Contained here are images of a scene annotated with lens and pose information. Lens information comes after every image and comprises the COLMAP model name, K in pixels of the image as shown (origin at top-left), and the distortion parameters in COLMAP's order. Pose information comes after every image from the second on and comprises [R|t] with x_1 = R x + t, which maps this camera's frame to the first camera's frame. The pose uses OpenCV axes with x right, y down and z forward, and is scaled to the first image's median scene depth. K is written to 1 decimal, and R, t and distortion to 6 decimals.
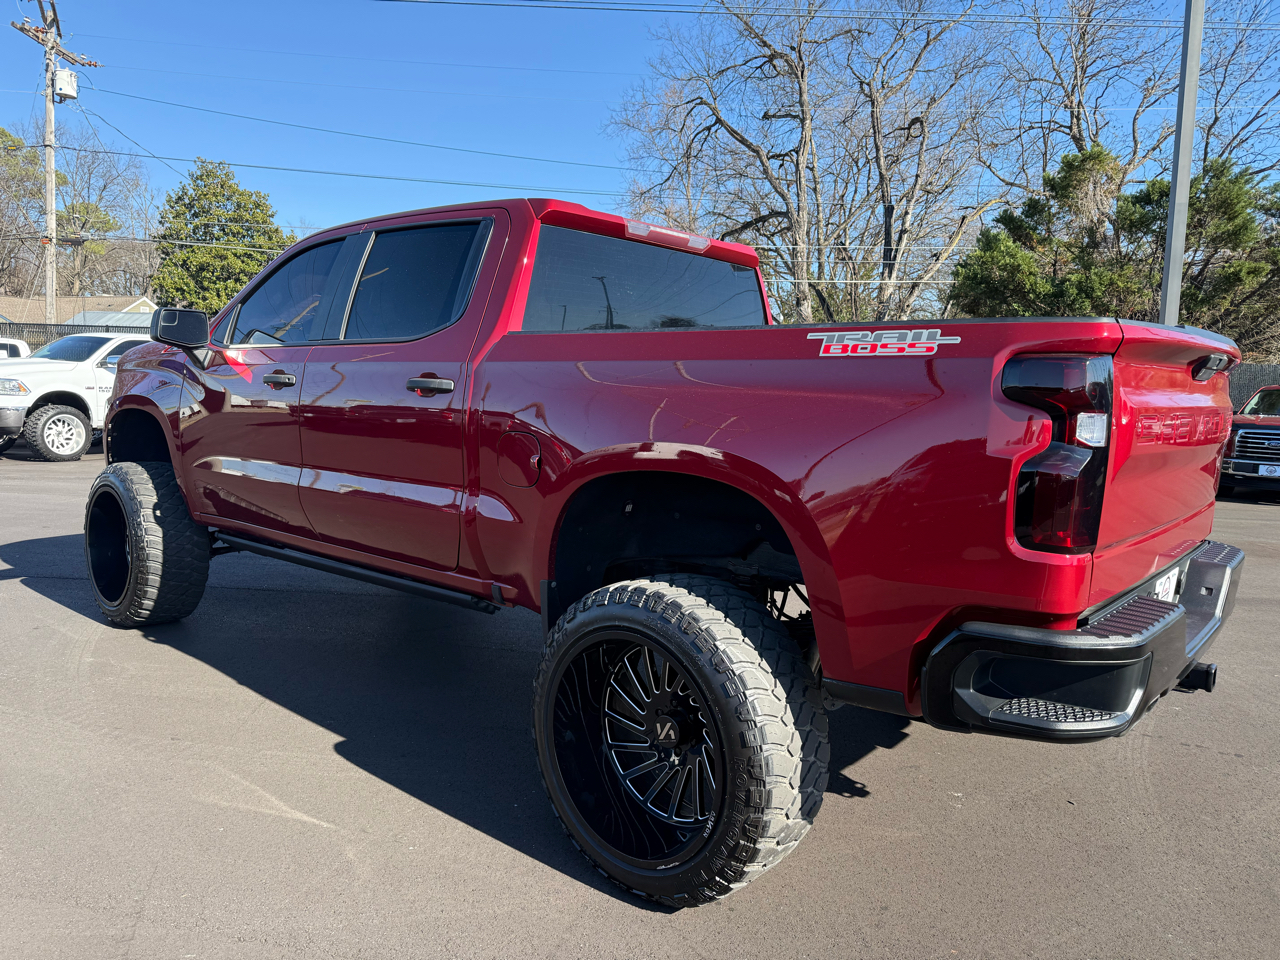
lens RADIAL K [[896.6, 0, 629.2], [0, 896.6, 476.9], [0, 0, 1]] dist [0.148635, -0.245995]
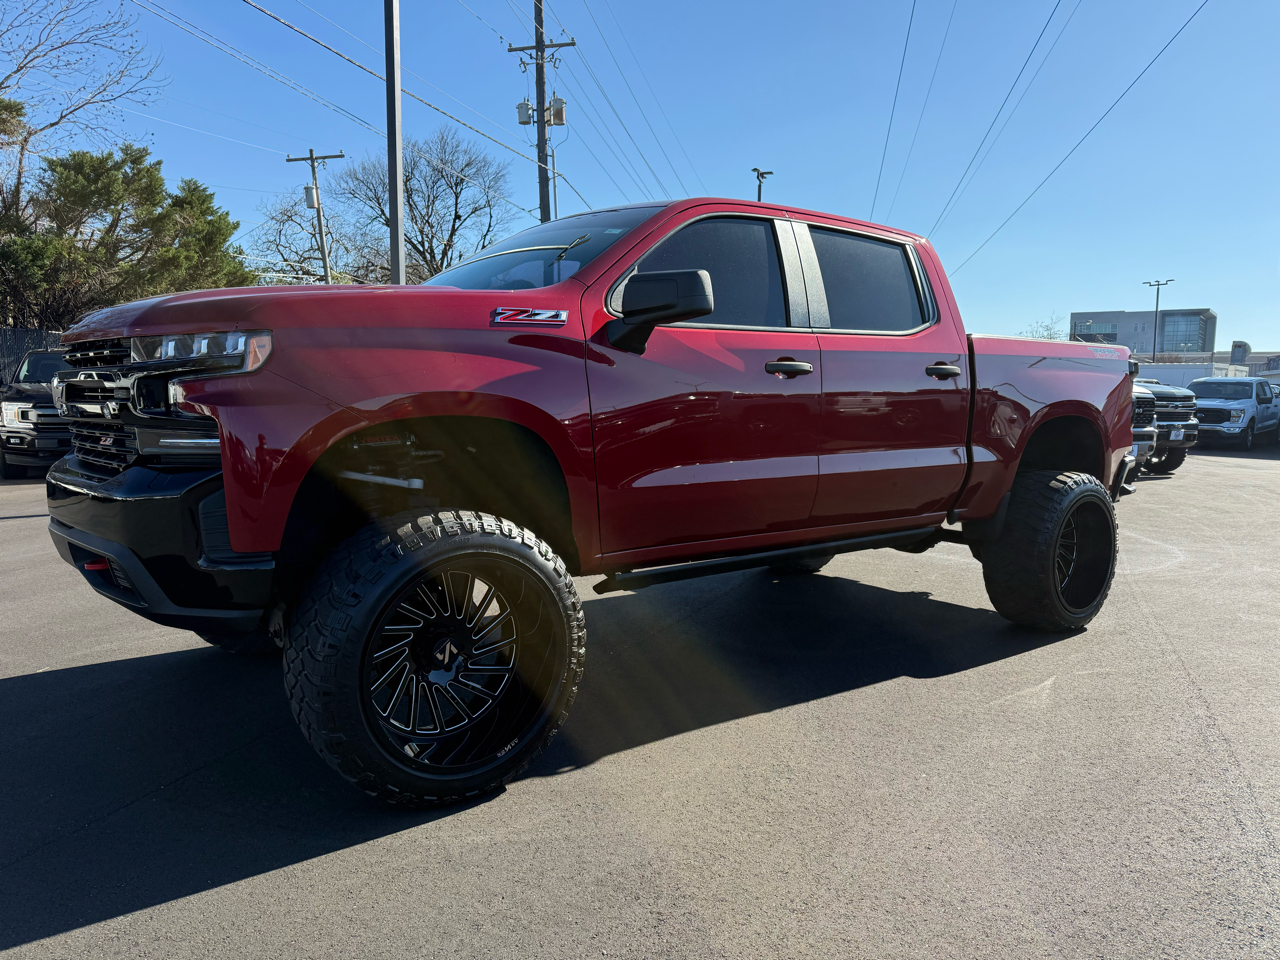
lens RADIAL K [[909.8, 0, 644.2], [0, 909.8, 479.5], [0, 0, 1]] dist [0.058522, -0.087705]
pose [[0.192954, -0.144735, 0.970474, -1.346413], [0.075433, 0.988322, 0.132398, -0.129517], [-0.978304, 0.047659, 0.201618, 0.982763]]
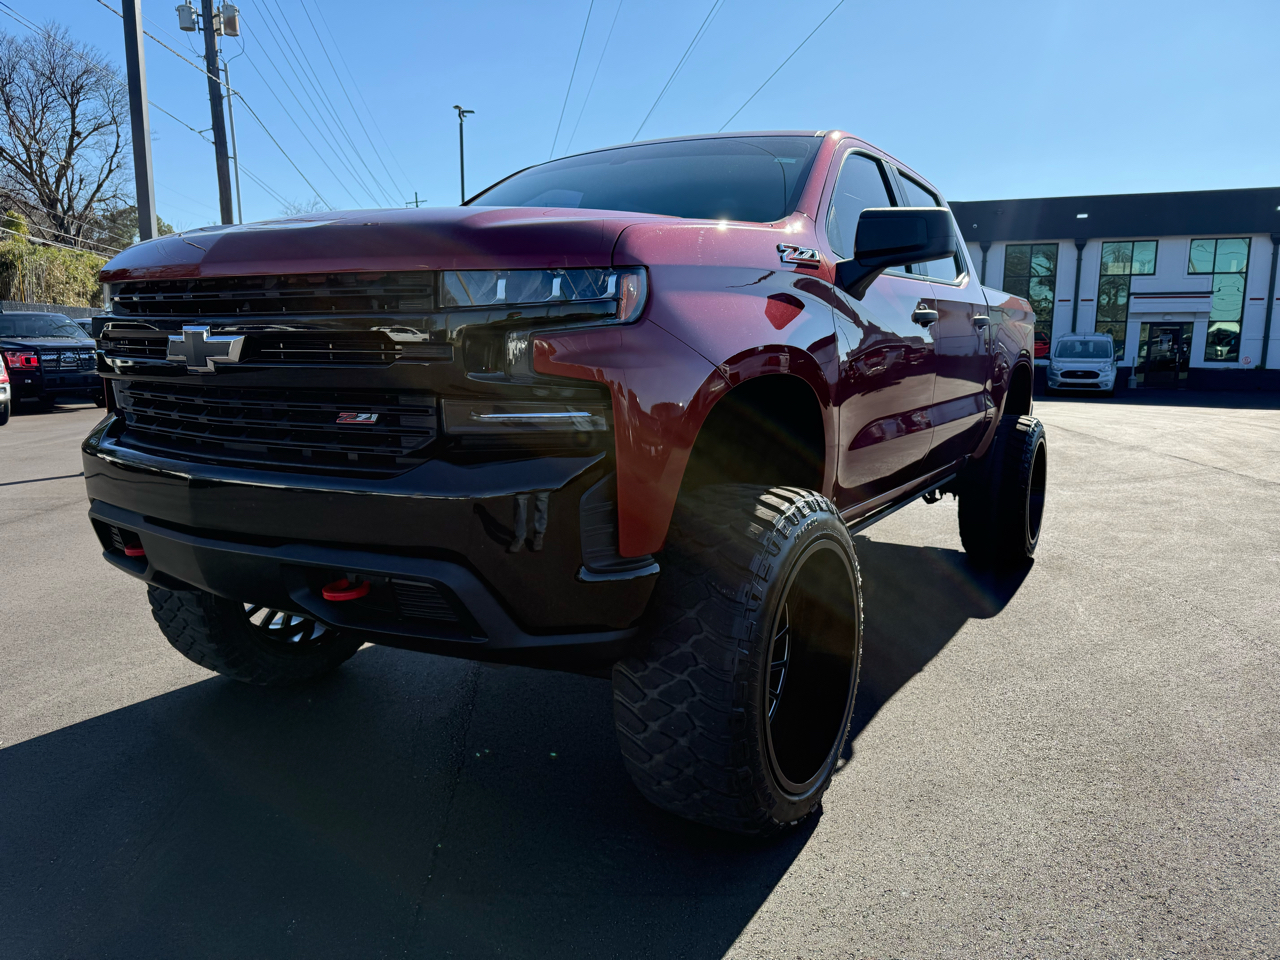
lens RADIAL K [[912.0, 0, 640.0], [0, 912.0, 480.0], [0, 0, 1]] dist [0.025472, -0.032622]
pose [[-0.167369, -0.199031, 0.965595, -1.254444], [0.060825, 0.975460, 0.211607, -0.160414], [-0.984016, 0.094149, -0.151156, 1.457379]]
